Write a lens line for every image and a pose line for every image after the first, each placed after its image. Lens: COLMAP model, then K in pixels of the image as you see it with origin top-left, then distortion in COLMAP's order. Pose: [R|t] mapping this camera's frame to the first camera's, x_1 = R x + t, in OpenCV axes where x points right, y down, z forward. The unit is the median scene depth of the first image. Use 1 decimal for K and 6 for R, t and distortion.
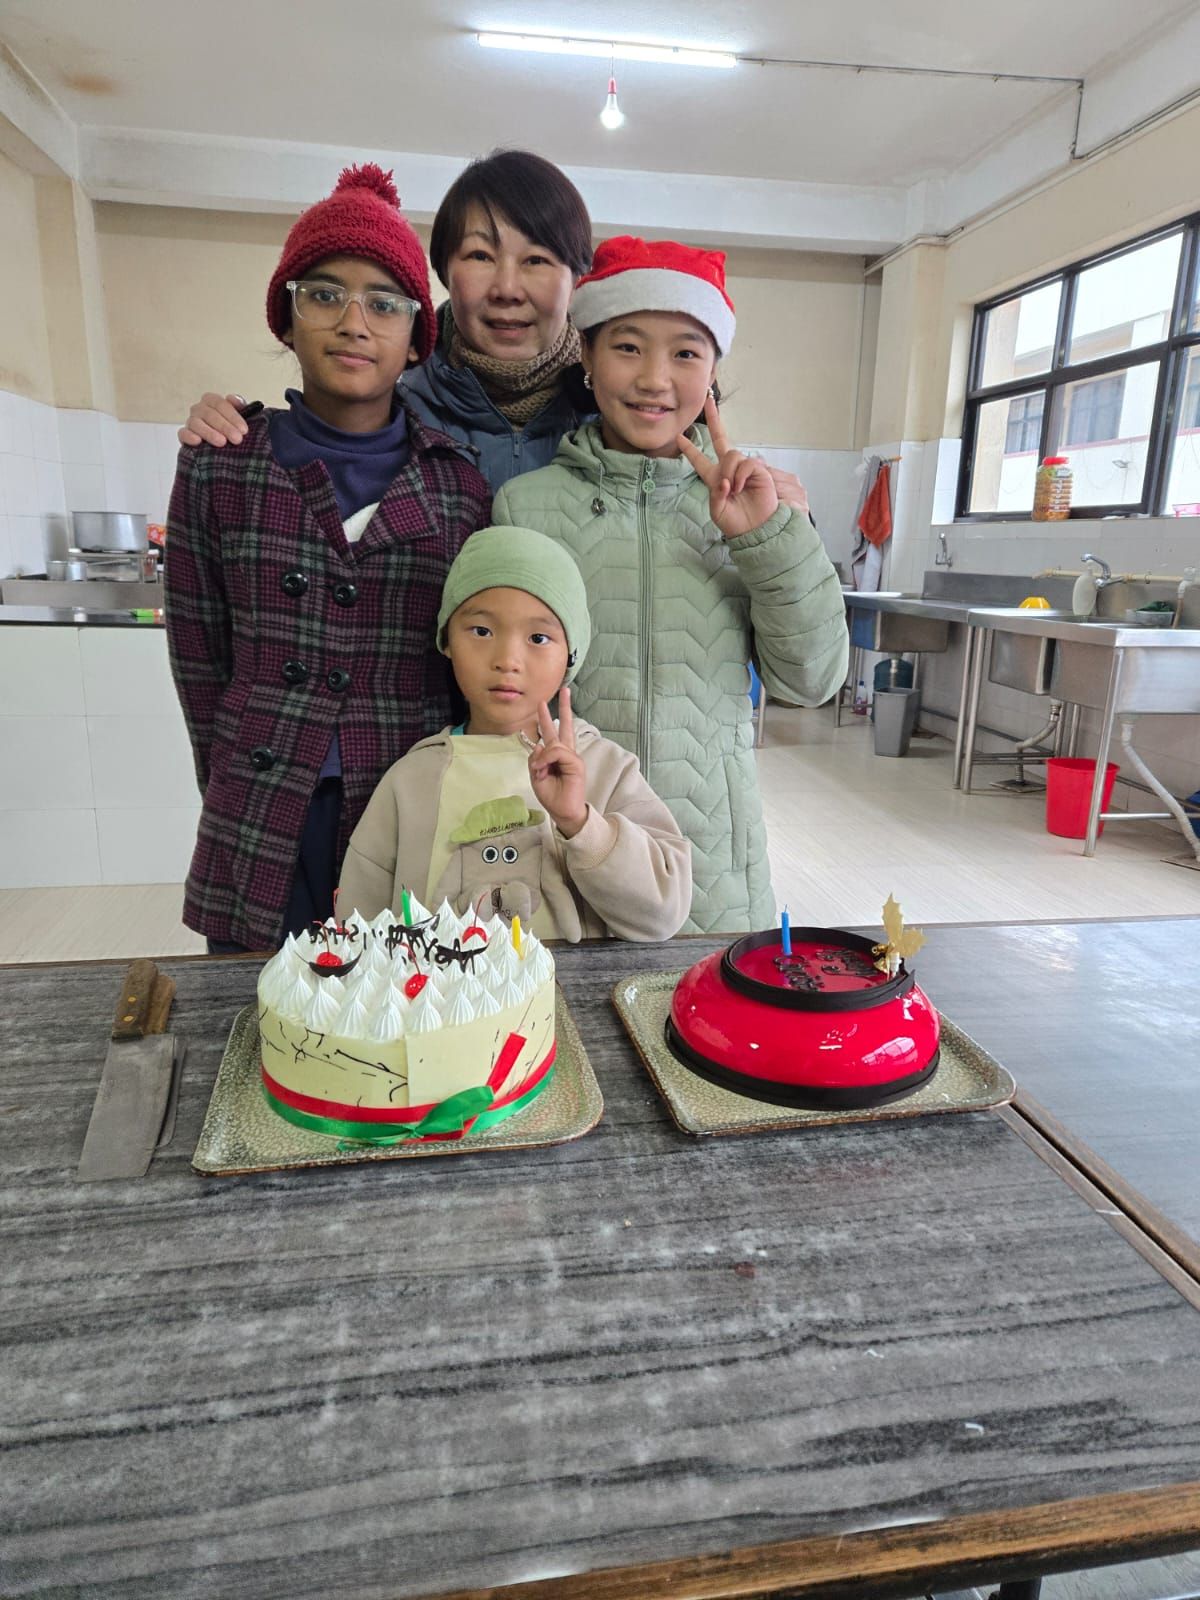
lens RADIAL K [[1097.7, 0, 602.0], [0, 1097.7, 816.8], [0, 0, 1]] dist [0.054156, -0.038979]
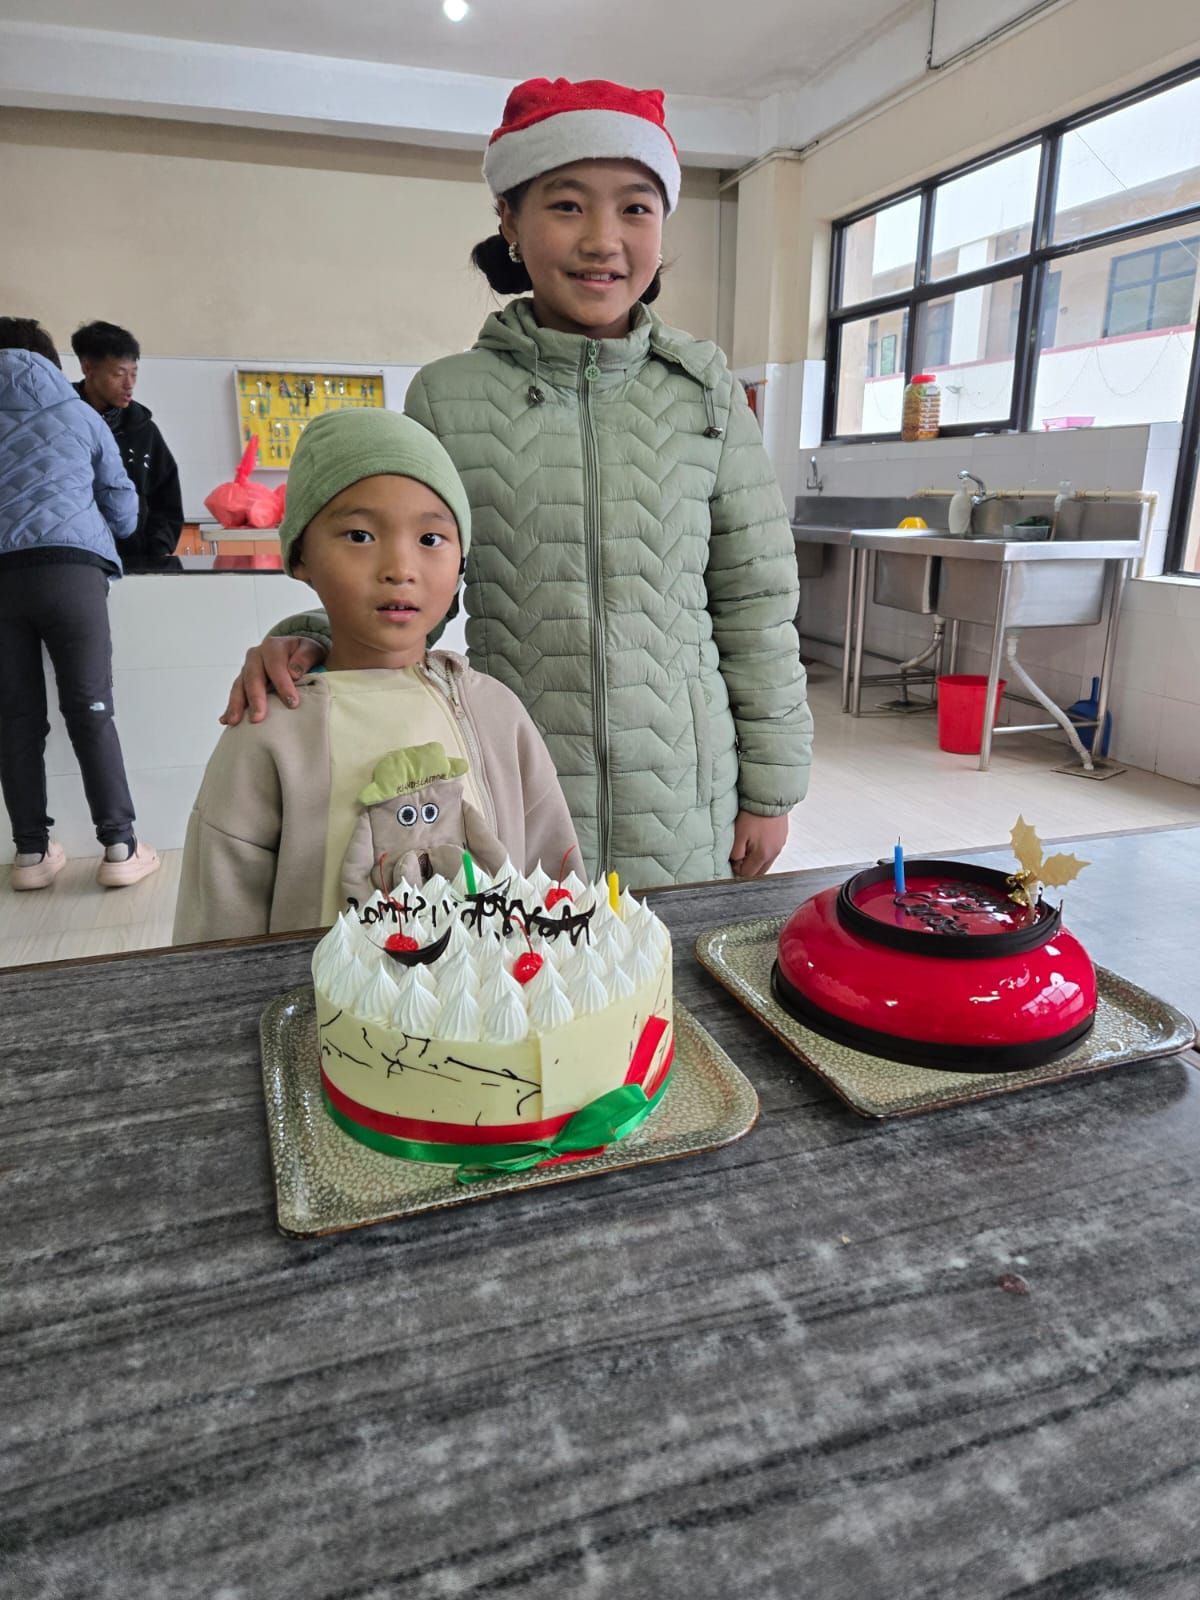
lens RADIAL K [[1099.7, 0, 600.0], [0, 1099.7, 800.0], [0, 0, 1]] dist [0.064502, -0.057999]
pose [[0.989662, -0.064093, 0.128302, -0.205280], [0.059389, 0.997426, 0.040167, 0.002529], [-0.130547, -0.032132, 0.990921, 0.194687]]
